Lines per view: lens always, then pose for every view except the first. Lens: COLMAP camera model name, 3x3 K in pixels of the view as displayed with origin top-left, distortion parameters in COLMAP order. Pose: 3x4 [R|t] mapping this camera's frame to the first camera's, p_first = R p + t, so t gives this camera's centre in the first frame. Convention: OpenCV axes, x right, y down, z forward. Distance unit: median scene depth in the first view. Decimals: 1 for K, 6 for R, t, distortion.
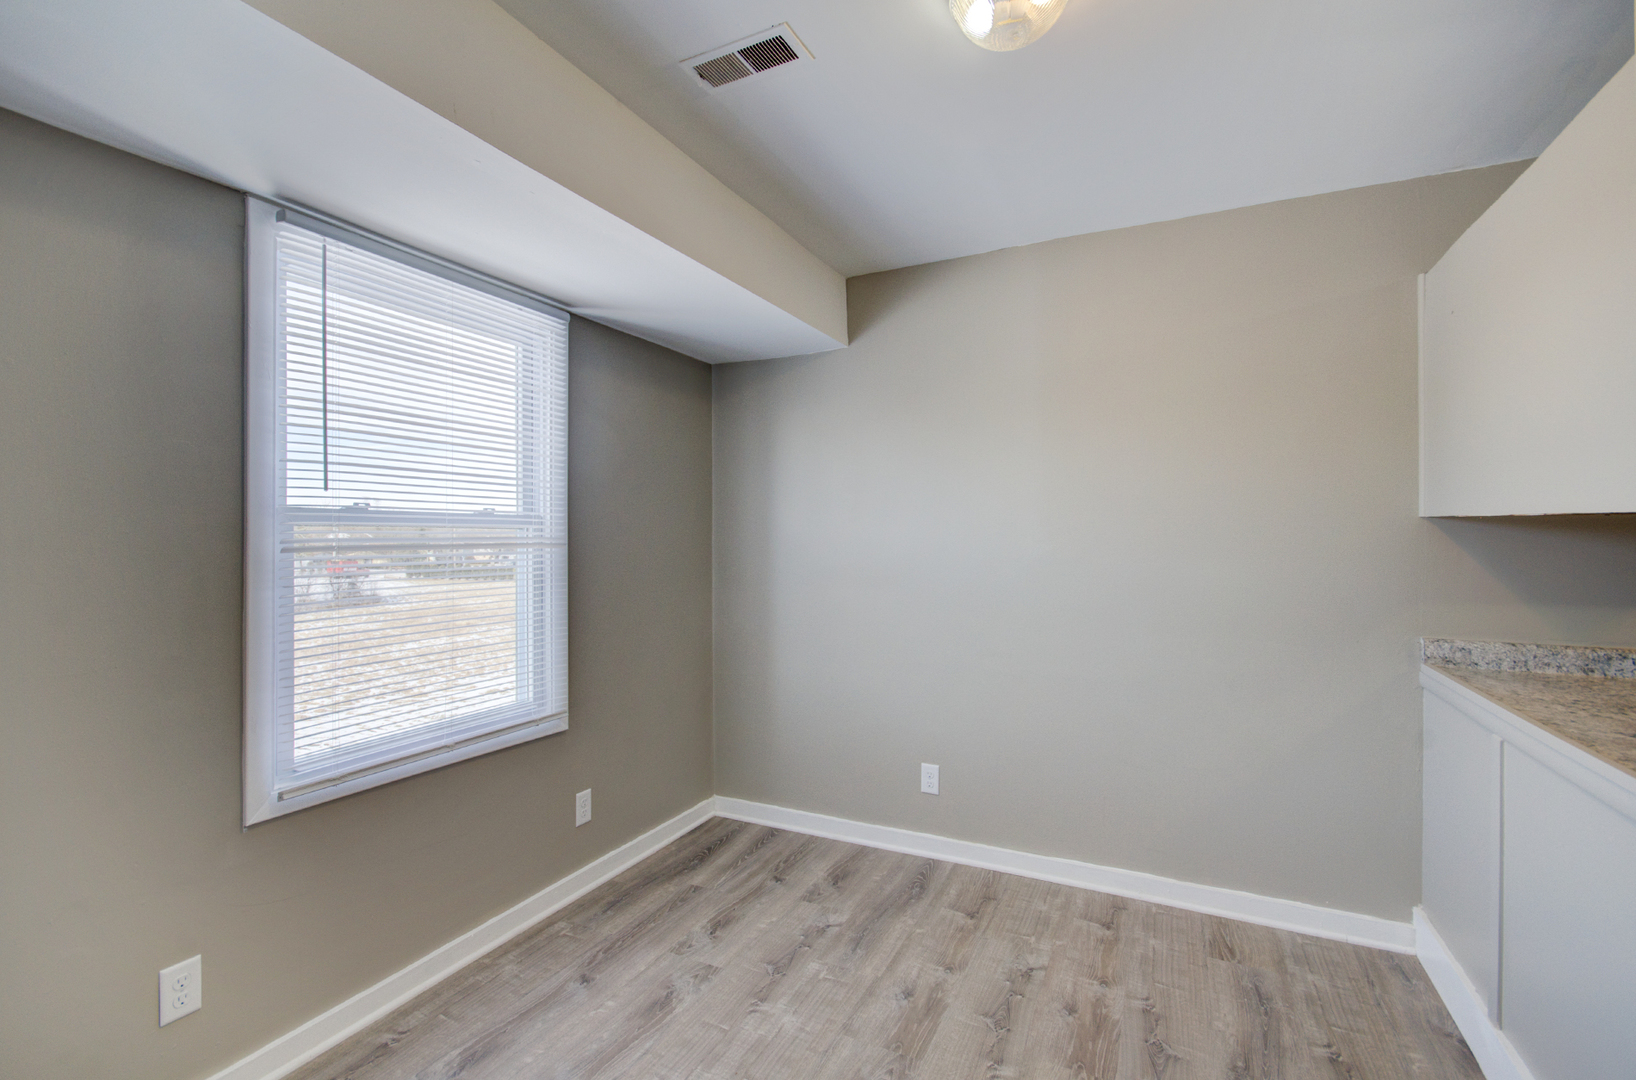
lens RADIAL K [[722.9, 0, 819.6], [0, 722.9, 537.8], [0, 0, 1]] dist [-0.006331, 0.000511]
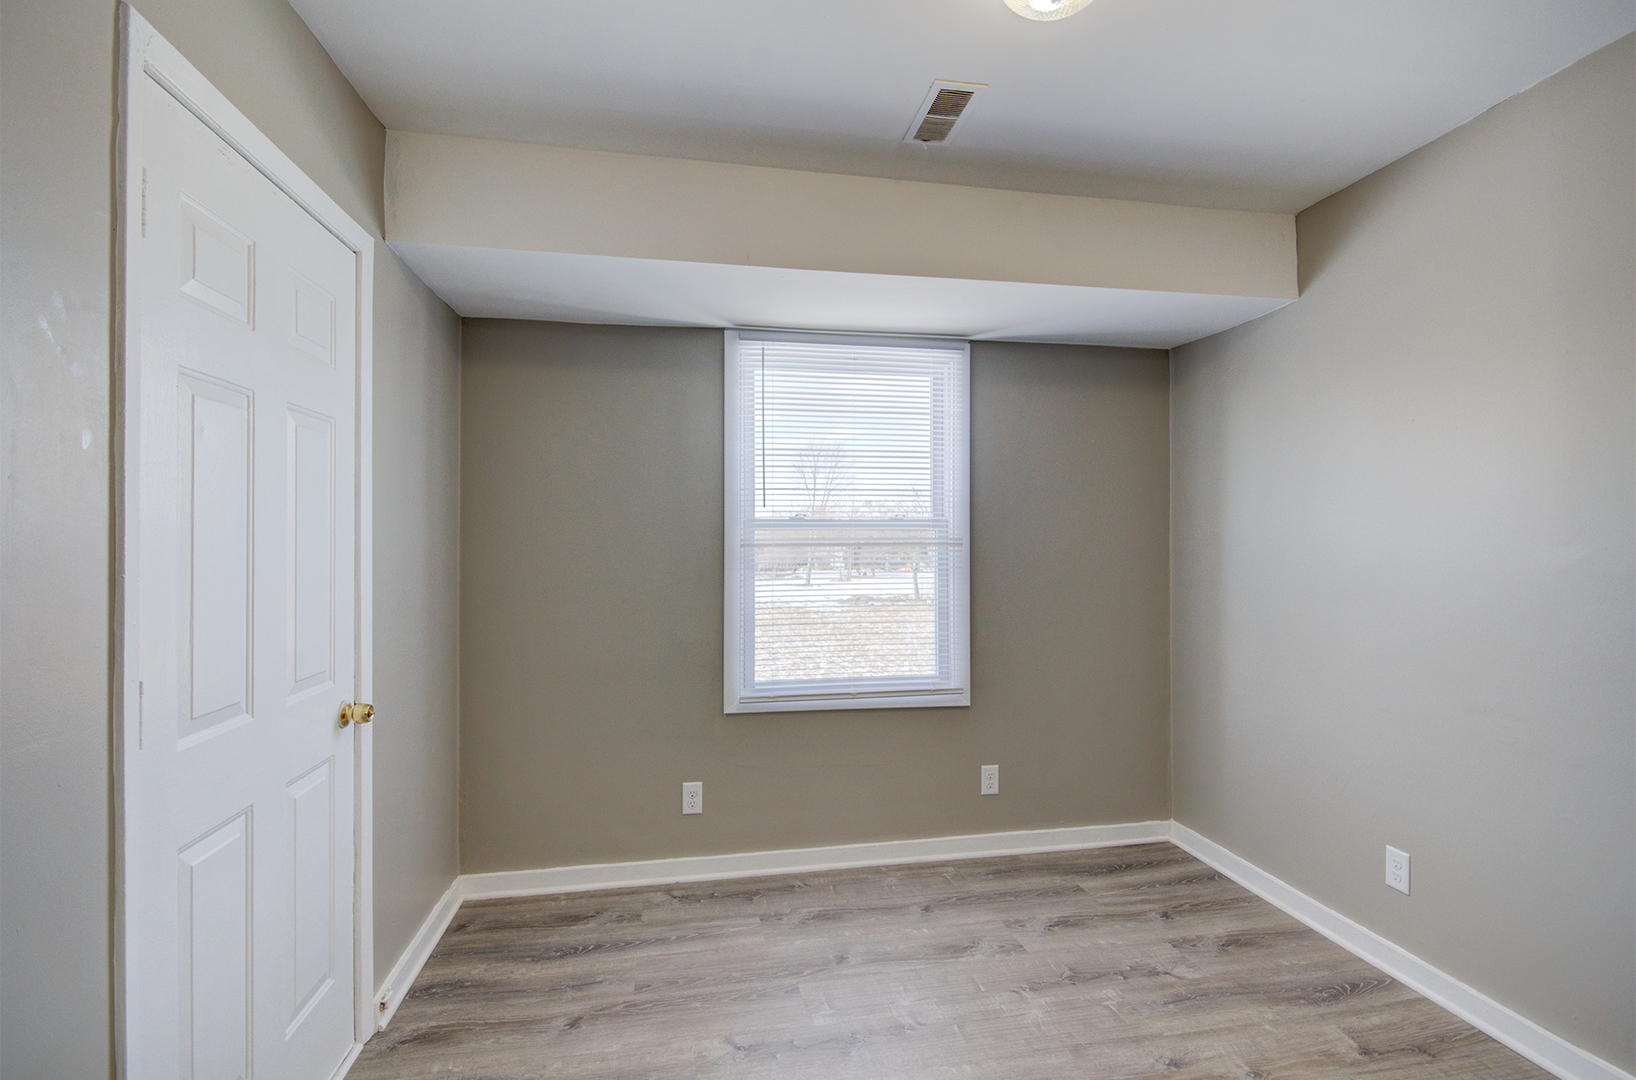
lens RADIAL K [[765.9, 0, 819.3], [0, 765.9, 538.0], [0, 0, 1]] dist [-0.008421, -0.000676]
pose [[0.596315, 0.001537, -0.802749, 0.496378], [0.000425, 0.999997, 0.002231, -0.002870], [0.802750, -0.001671, 0.596313, 0.089472]]
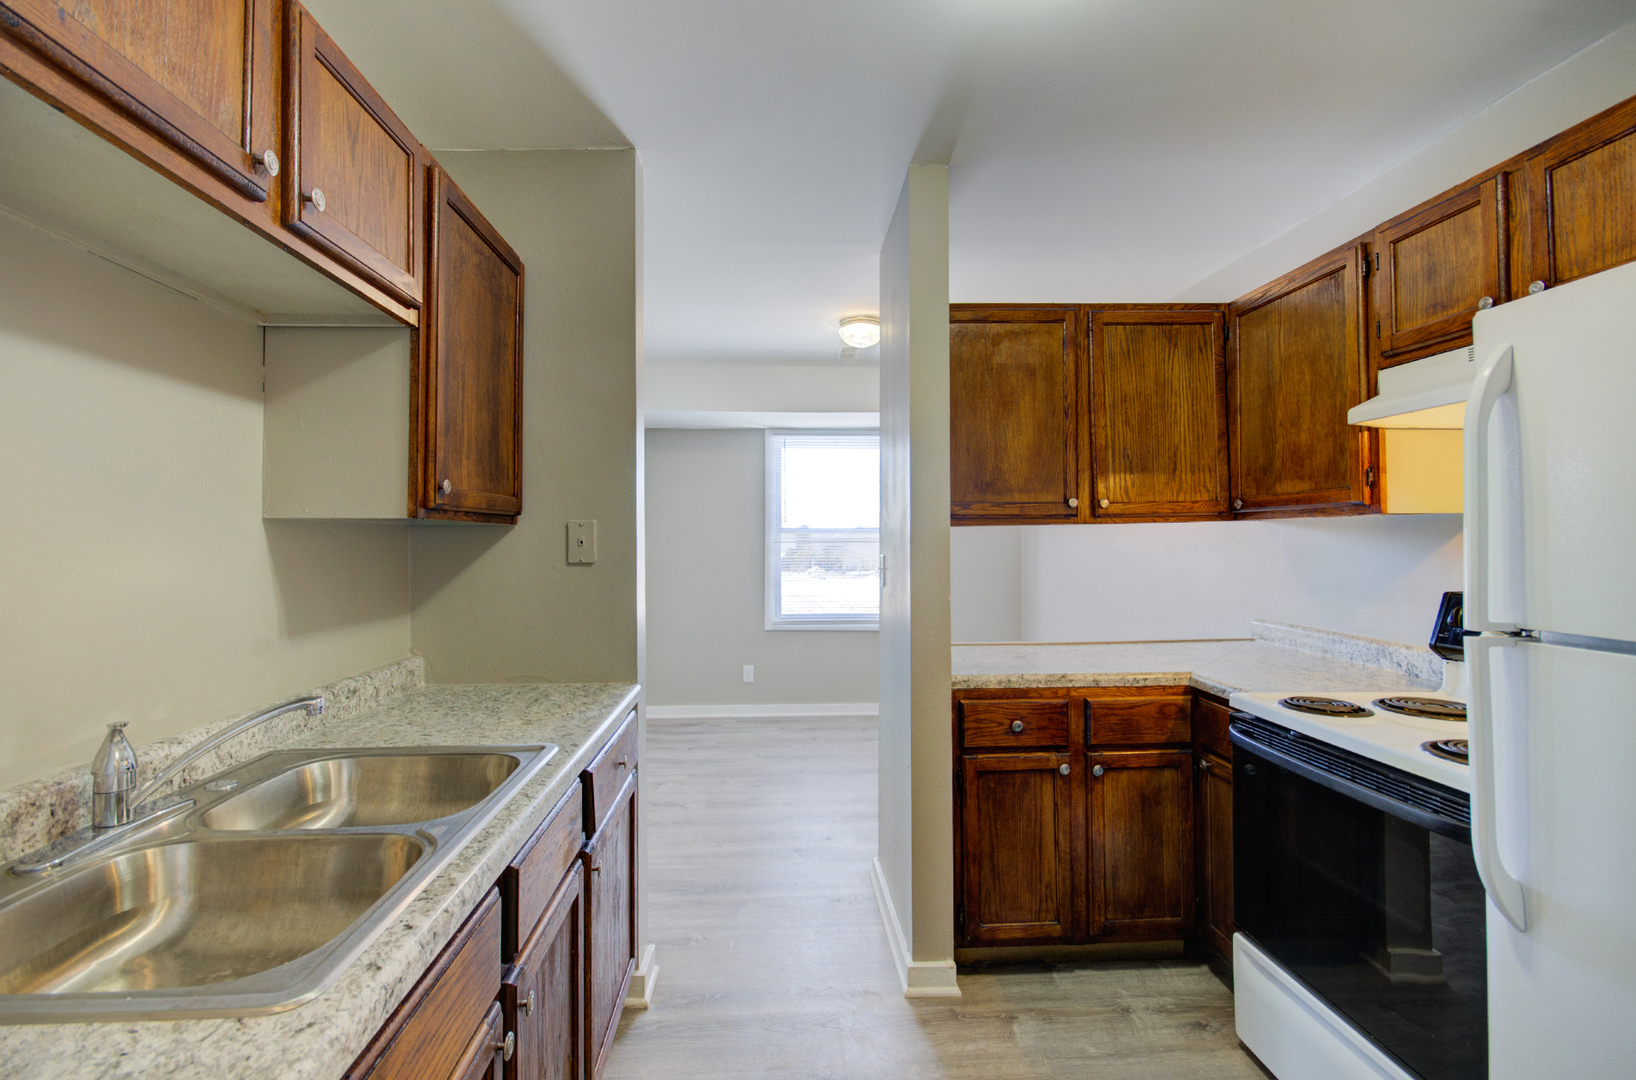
lens RADIAL K [[722.9, 0, 811.1], [0, 722.9, 524.2], [0, 0, 1]] dist [-0.006331, 0.000511]
pose [[0.491918, -0.016146, -0.870492, 1.389631], [0.001108, 0.999839, -0.017920, -0.003257], [0.870641, 0.007851, 0.491856, -0.256442]]
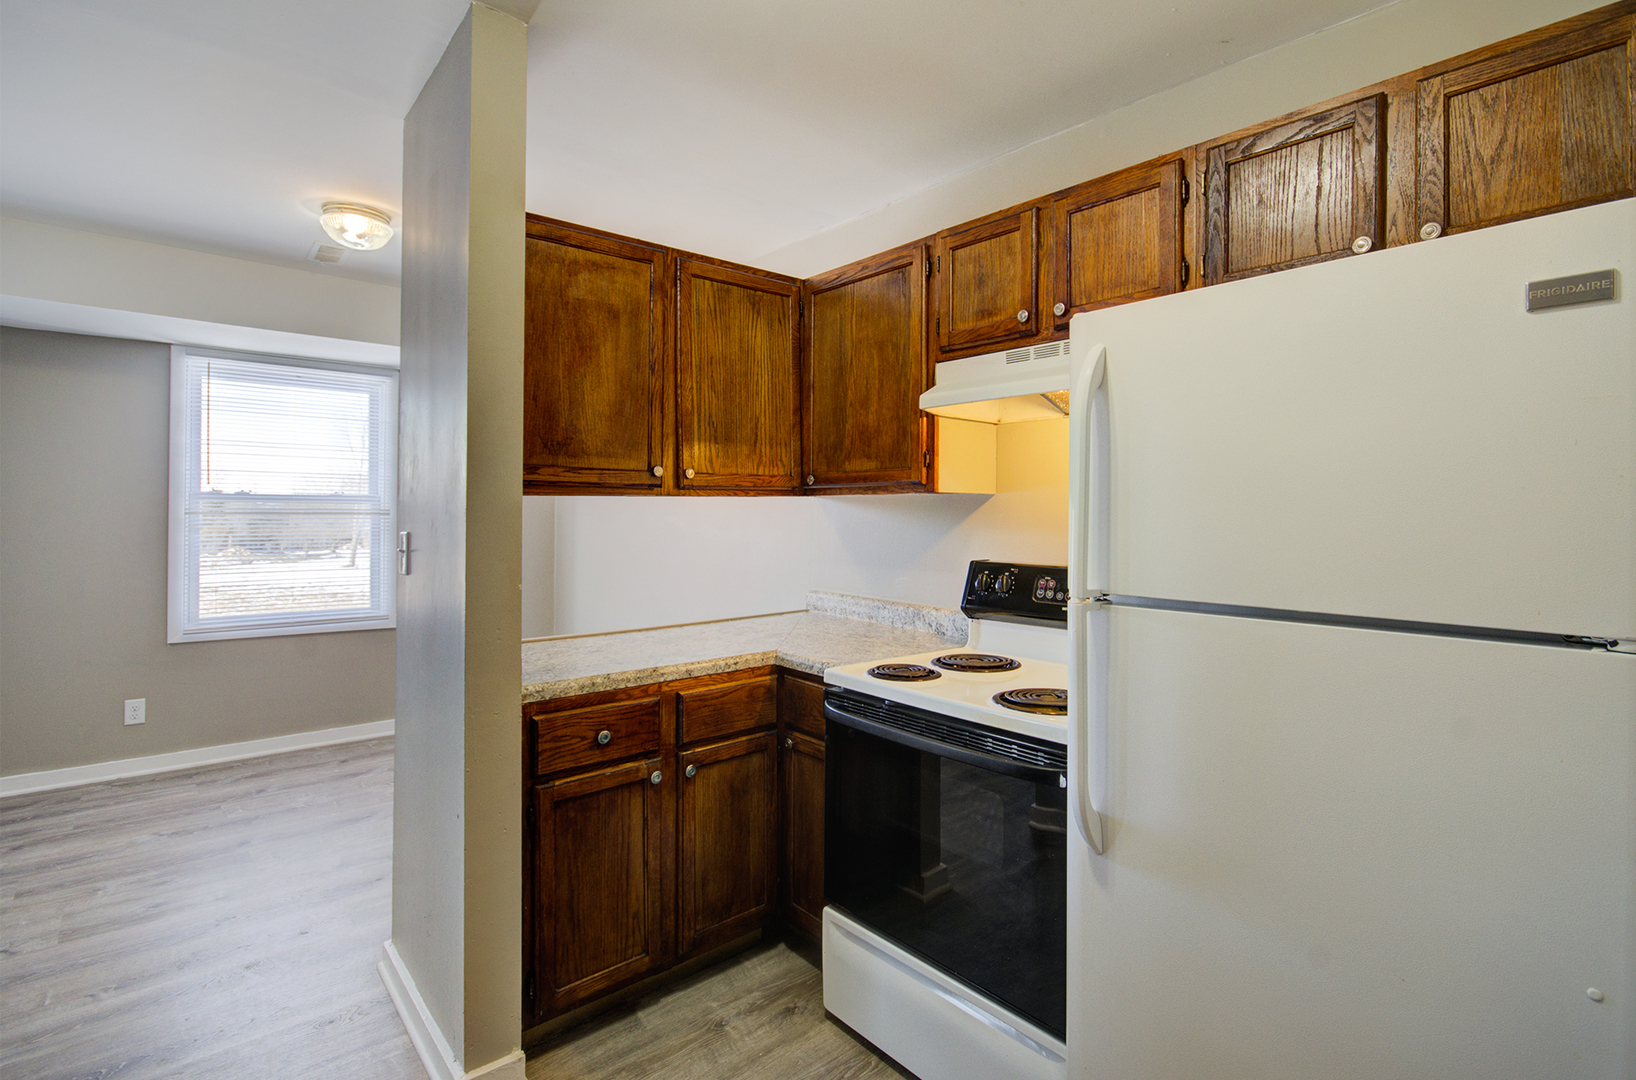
lens RADIAL K [[760.4, 0, 839.7], [0, 760.4, 514.5], [0, 0, 1]] dist [-0.004958, -0.002955]
pose [[0.929964, 0.009442, -0.367529, 1.253446], [-0.009422, 0.999954, 0.001850, -0.001848], [0.367530, 0.001743, 0.930010, -0.231845]]
